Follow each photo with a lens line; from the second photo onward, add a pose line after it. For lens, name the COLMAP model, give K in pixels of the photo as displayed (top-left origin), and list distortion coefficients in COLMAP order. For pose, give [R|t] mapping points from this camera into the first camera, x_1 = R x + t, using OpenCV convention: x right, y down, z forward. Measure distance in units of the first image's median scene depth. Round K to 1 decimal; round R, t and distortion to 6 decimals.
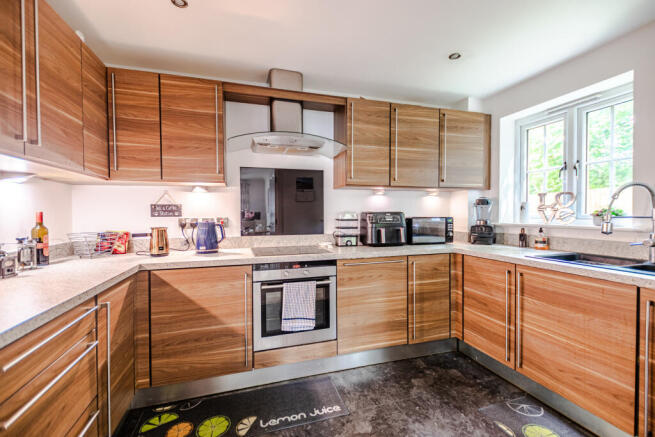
lens RADIAL K [[283.9, 0, 327.0], [0, 283.9, 218.0], [0, 0, 1]] dist [0.001459, 0.000212]
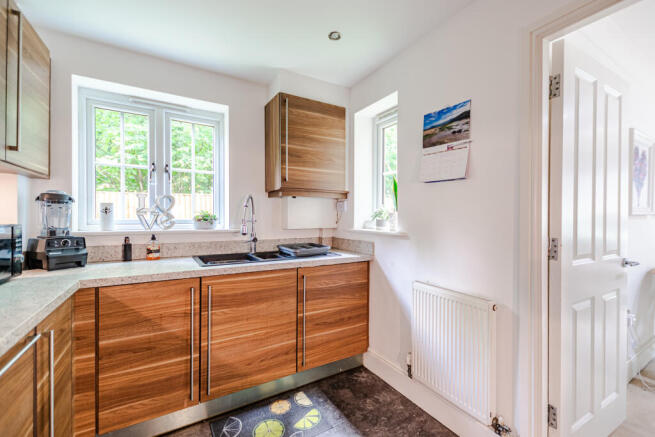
lens RADIAL K [[283.9, 0, 330.4], [0, 283.9, 219.3], [0, 0, 1]] dist [0.001459, 0.000212]
pose [[-0.244512, 0.002851, 0.969642, -0.225154], [0.017942, 0.999838, 0.001585, -0.004474], [-0.969480, 0.017785, -0.244523, 0.735792]]
